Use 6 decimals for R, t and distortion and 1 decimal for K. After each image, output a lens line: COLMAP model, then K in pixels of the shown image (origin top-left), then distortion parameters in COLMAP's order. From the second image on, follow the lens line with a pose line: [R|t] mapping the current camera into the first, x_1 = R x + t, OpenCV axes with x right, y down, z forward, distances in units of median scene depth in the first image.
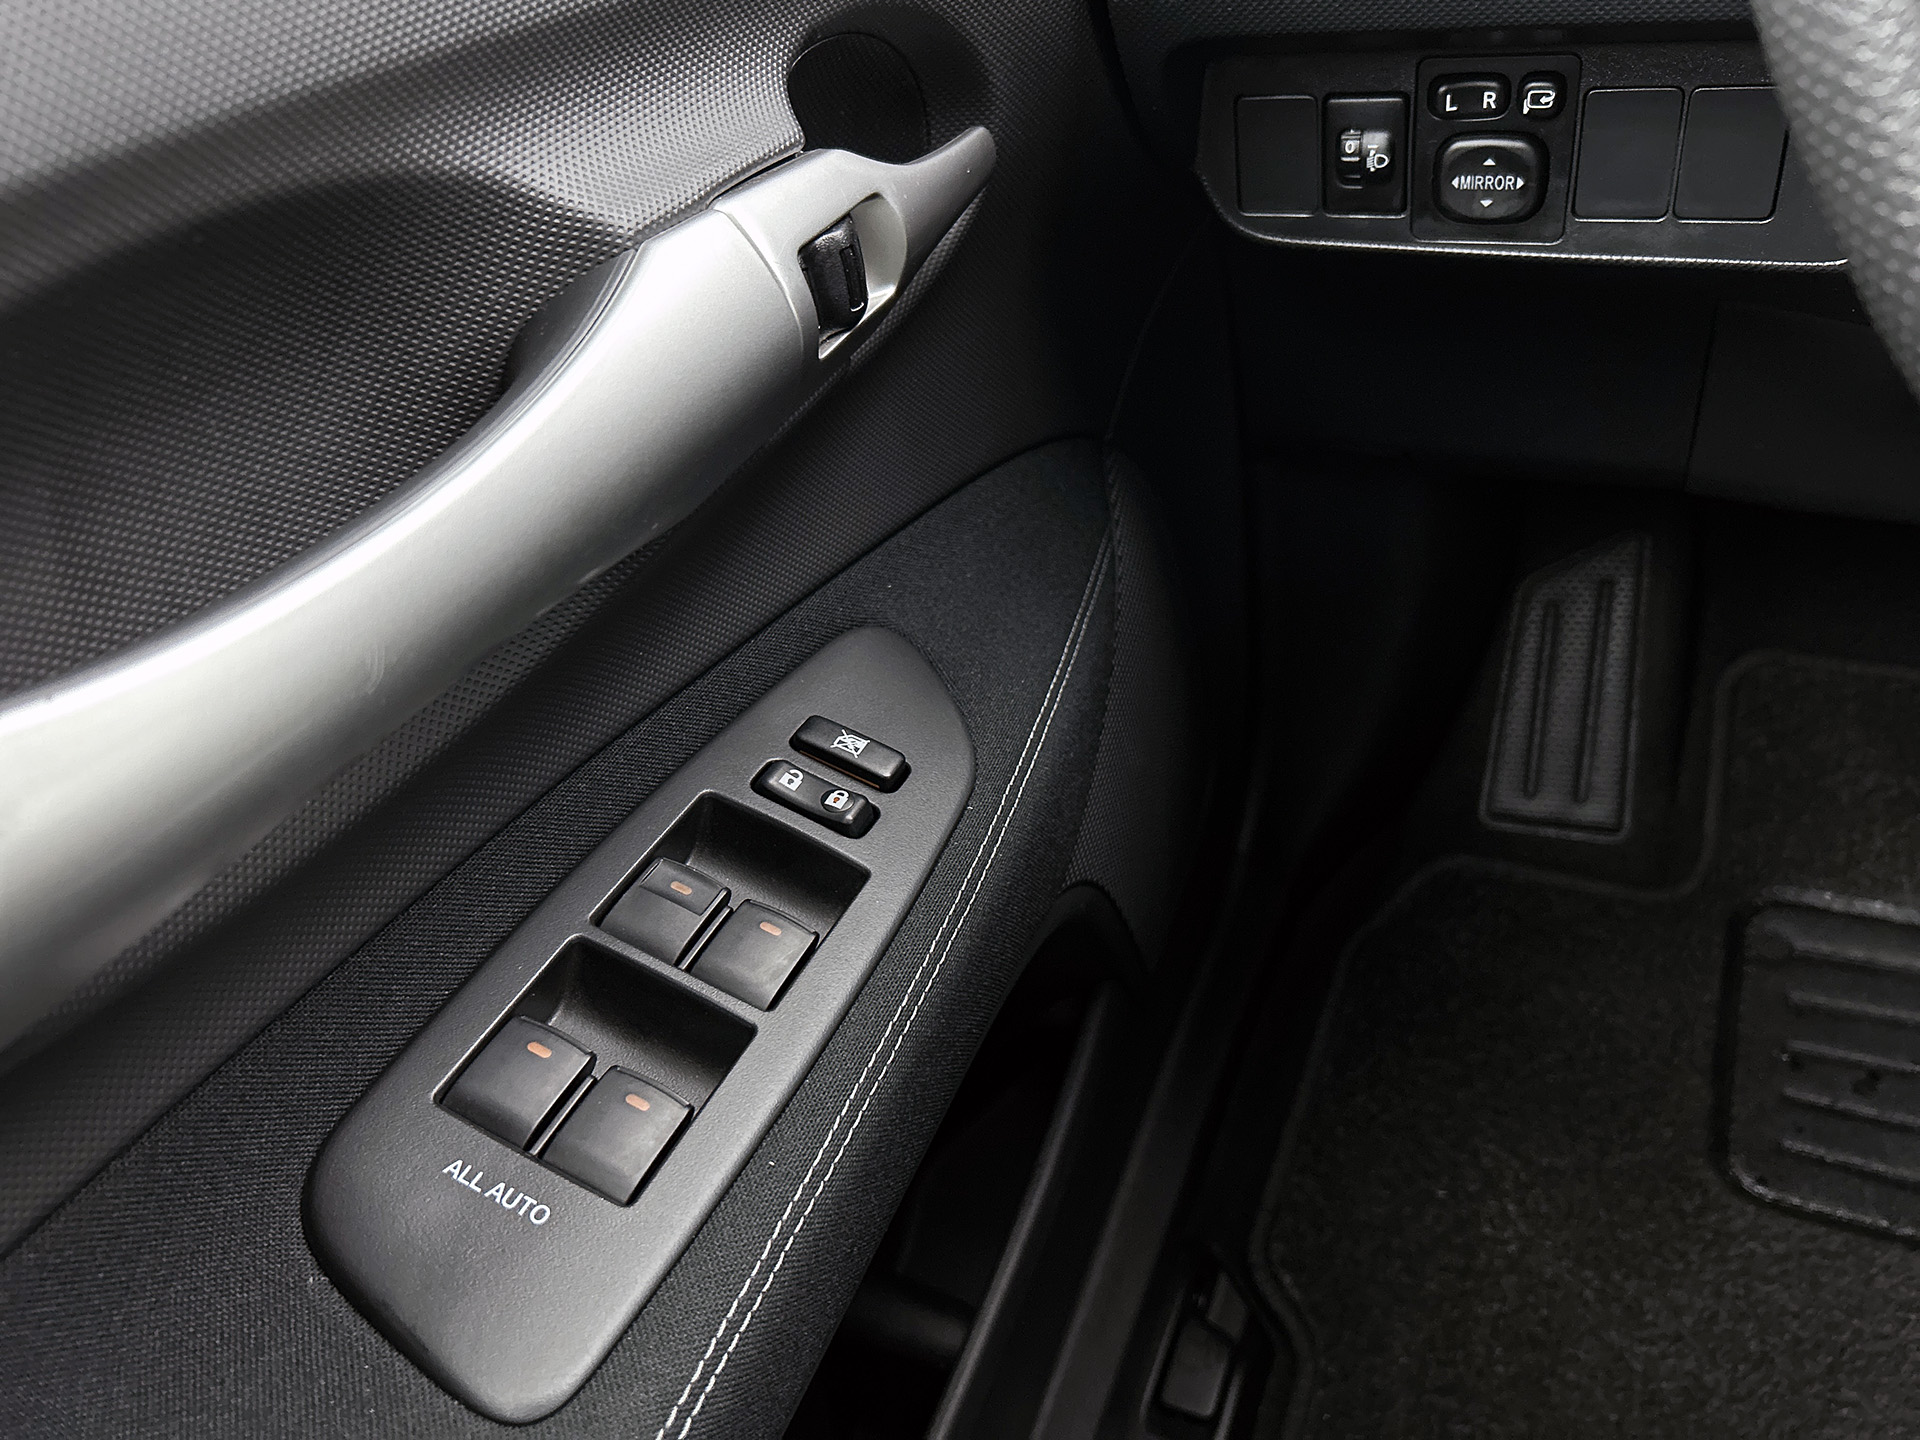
lens RADIAL K [[1468.3, 0, 960.0], [0, 1468.3, 720.0], [0, 0, 1]] dist [0.045084, -0.078131]
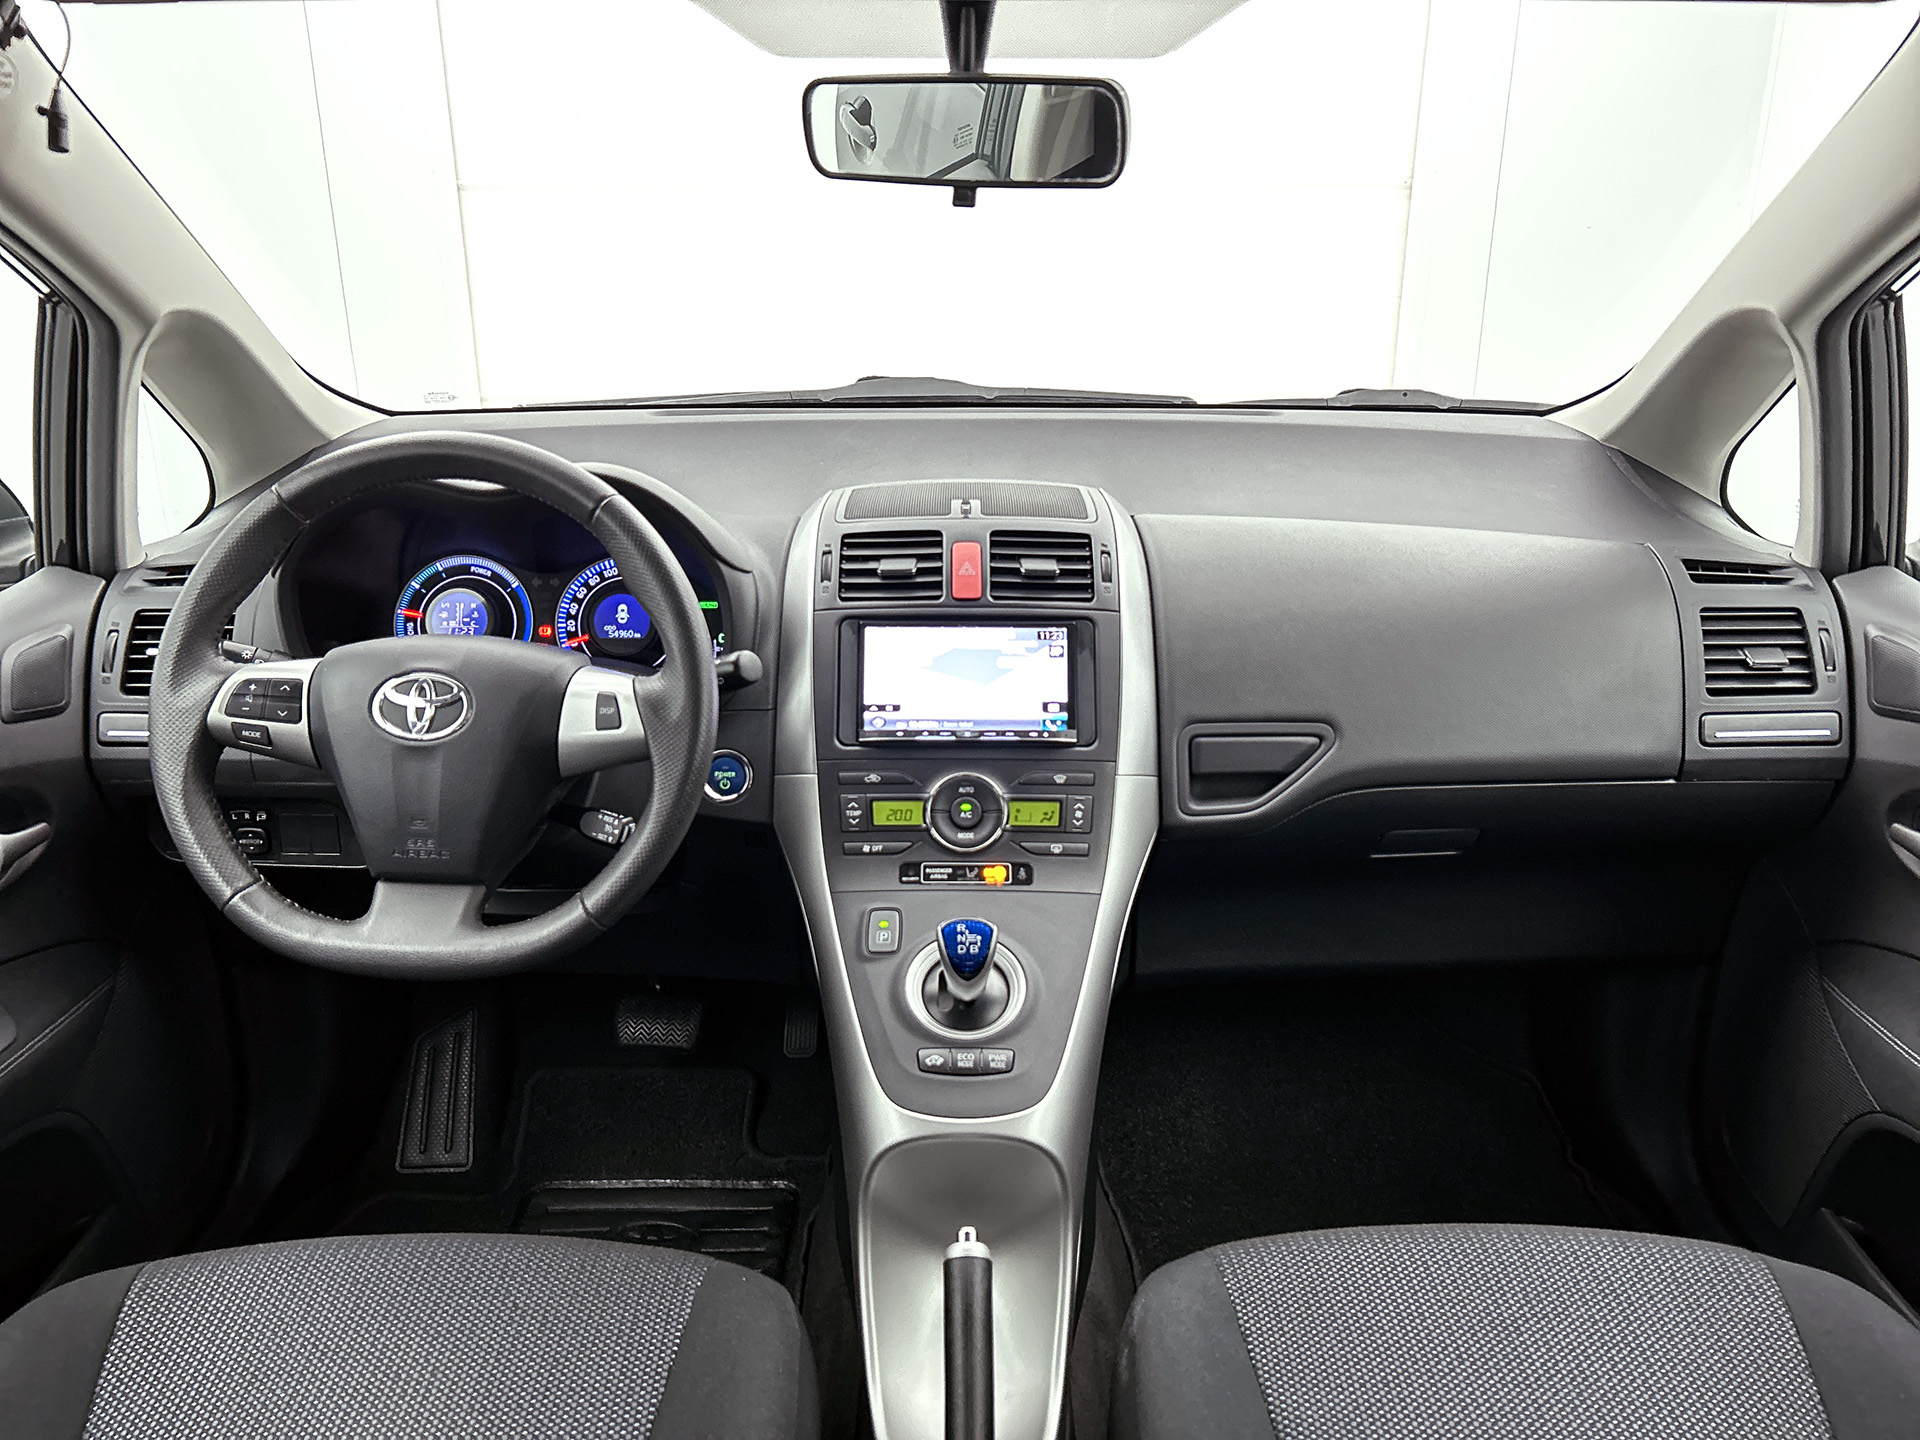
lens RADIAL K [[1468.3, 0, 960.0], [0, 1468.3, 720.0], [0, 0, 1]] dist [0.045084, -0.078131]
pose [[0.905851, 0.043792, 0.421327, 0.382071], [0.136692, 0.911212, -0.388597, 0.745365], [-0.400935, 0.409603, 0.819437, -2.059896]]
